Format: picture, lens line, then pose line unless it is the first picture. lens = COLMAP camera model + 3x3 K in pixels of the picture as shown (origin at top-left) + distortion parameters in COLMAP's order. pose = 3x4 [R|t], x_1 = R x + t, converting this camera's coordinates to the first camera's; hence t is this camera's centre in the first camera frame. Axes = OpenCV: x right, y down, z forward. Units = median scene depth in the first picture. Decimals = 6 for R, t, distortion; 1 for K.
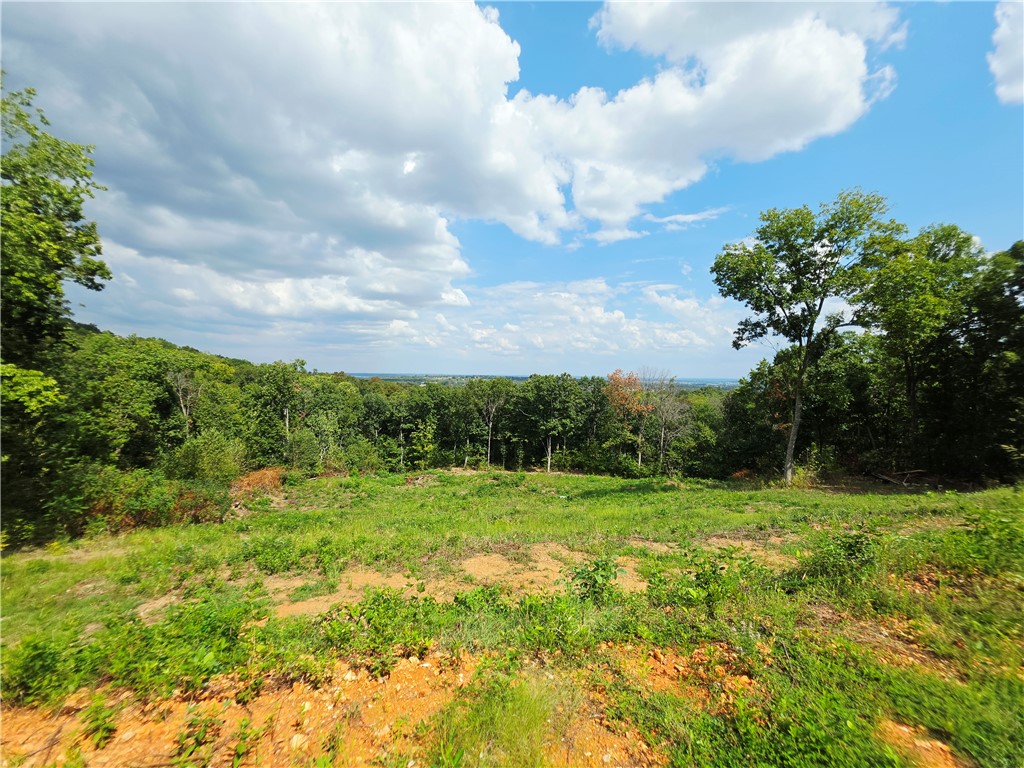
lens RADIAL K [[397.3, 0, 504.6], [0, 397.3, 422.6], [0, 0, 1]] dist [-0.014676, -0.001162]
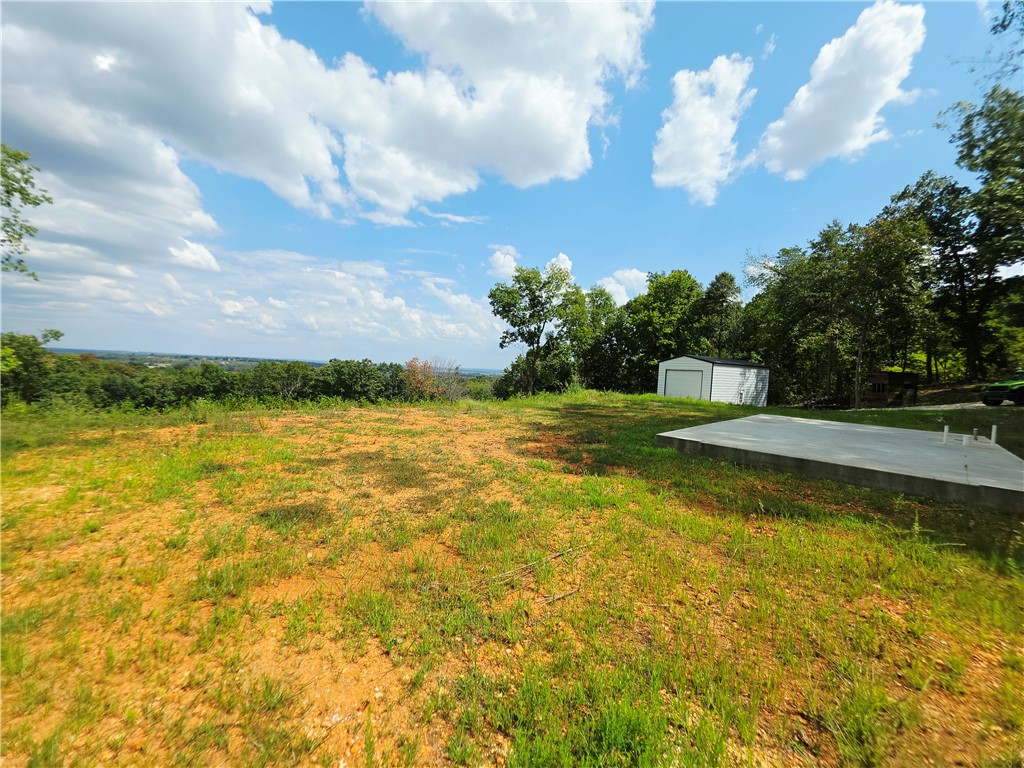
lens RADIAL K [[408.4, 0, 511.3], [0, 408.4, 379.4], [0, 0, 1]] dist [-0.001767, -0.006124]
pose [[0.851234, 0.012896, 0.524628, -0.086085], [0.026883, 0.997314, -0.068134, 0.017362], [-0.524097, 0.072102, 0.848601, -0.144286]]
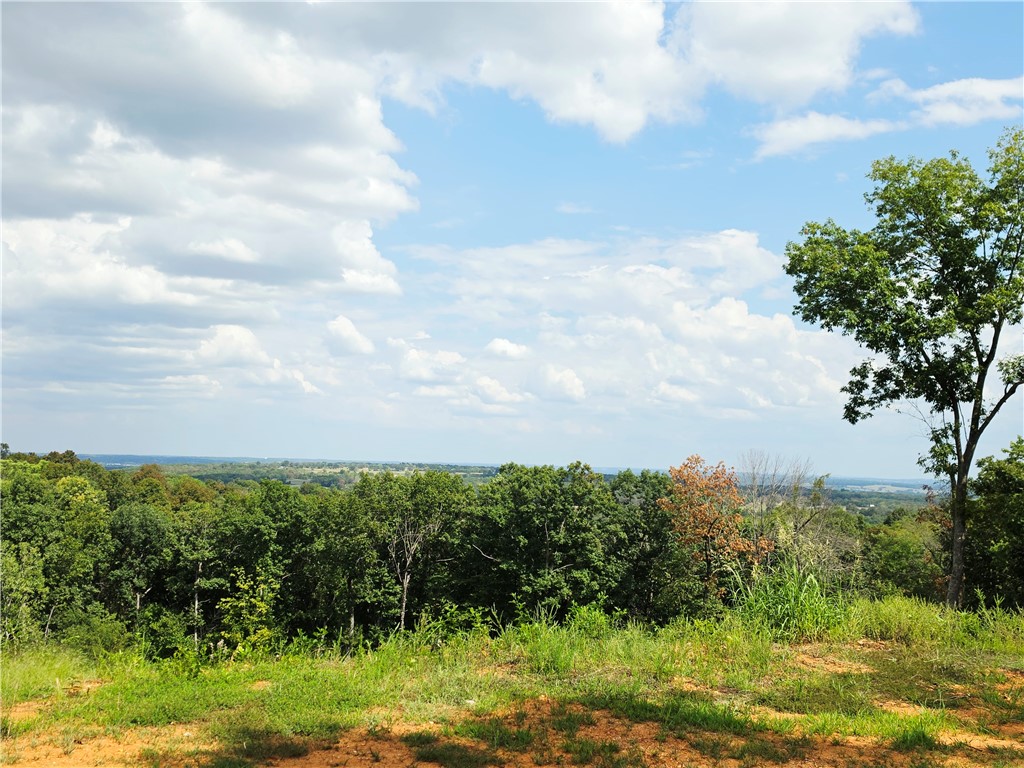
lens RADIAL K [[1007.3, 0, 510.4], [0, 1007.3, 419.4], [0, 0, 1]] dist [0.043776, 0.000000]
pose [[0.999900, 0.012162, 0.007183, 0.062826], [-0.010855, 0.987030, -0.160166, 0.005938], [-0.009037, 0.160072, 0.987064, -0.092574]]
